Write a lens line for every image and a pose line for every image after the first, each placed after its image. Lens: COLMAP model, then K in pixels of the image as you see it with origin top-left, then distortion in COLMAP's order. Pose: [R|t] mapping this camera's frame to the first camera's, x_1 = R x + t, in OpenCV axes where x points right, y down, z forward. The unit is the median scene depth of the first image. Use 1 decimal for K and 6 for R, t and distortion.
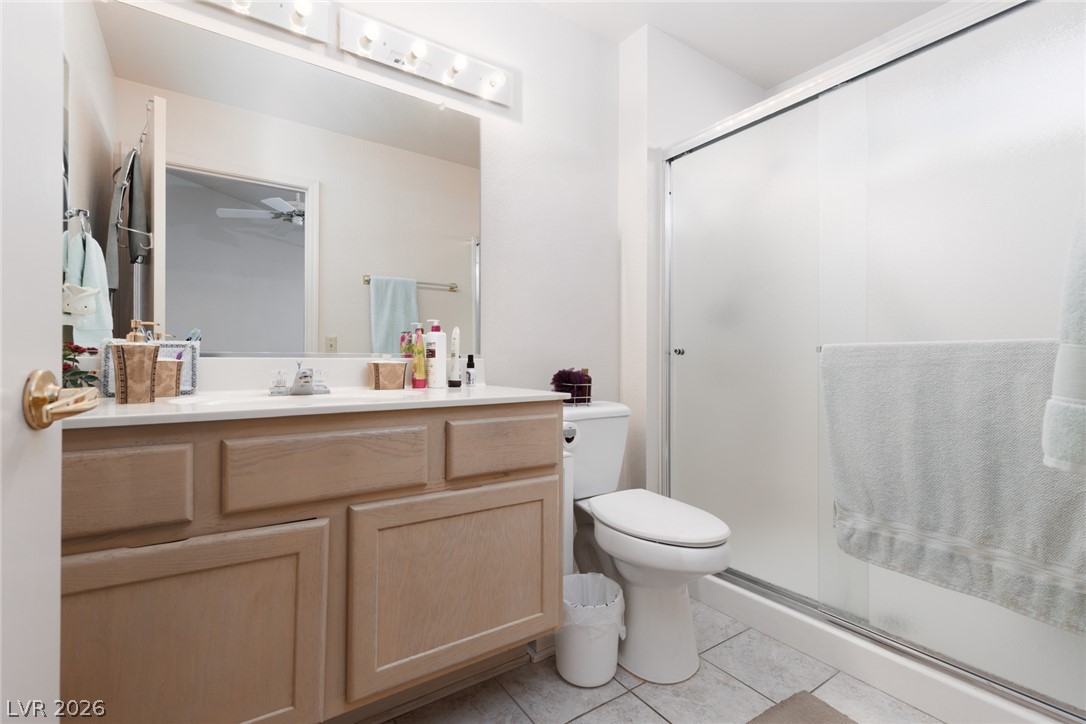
lens RADIAL K [[483.0, 0, 547.8], [0, 483.0, 359.9], [0, 0, 1]] dist [0.001703, 0.000719]
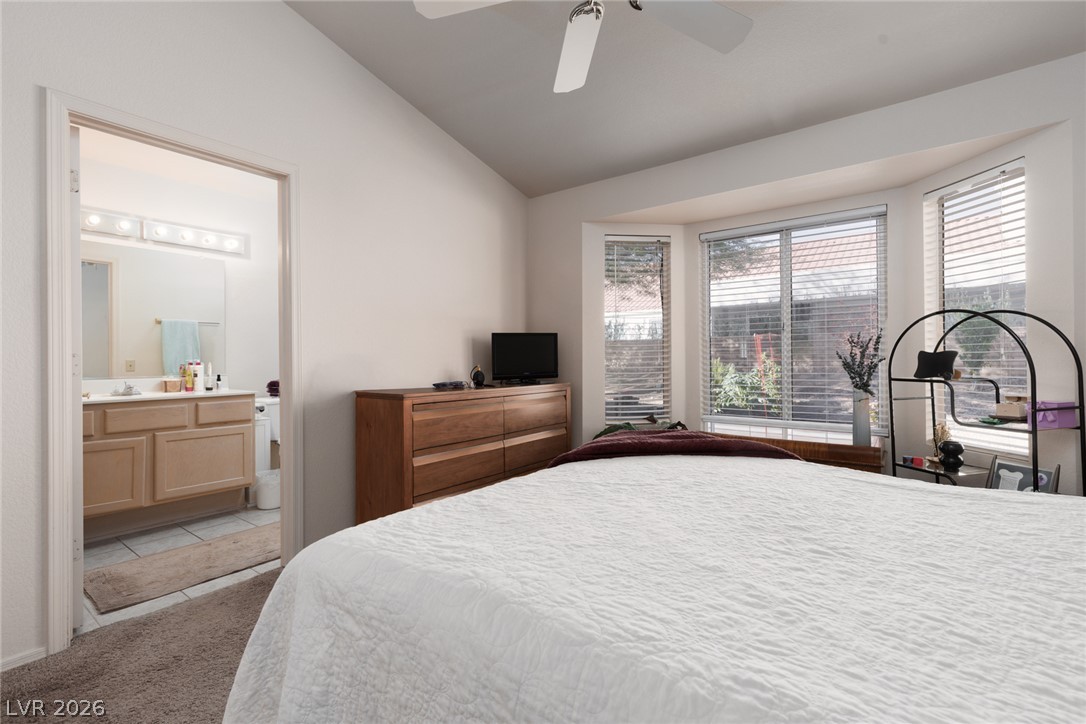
lens RADIAL K [[483.0, 0, 547.8], [0, 483.0, 359.9], [0, 0, 1]] dist [0.001703, 0.000719]
pose [[0.948115, -0.007808, 0.317830, 0.649700], [0.007191, 0.999969, 0.003112, -0.088334], [-0.317845, -0.000665, 0.948143, -1.787852]]
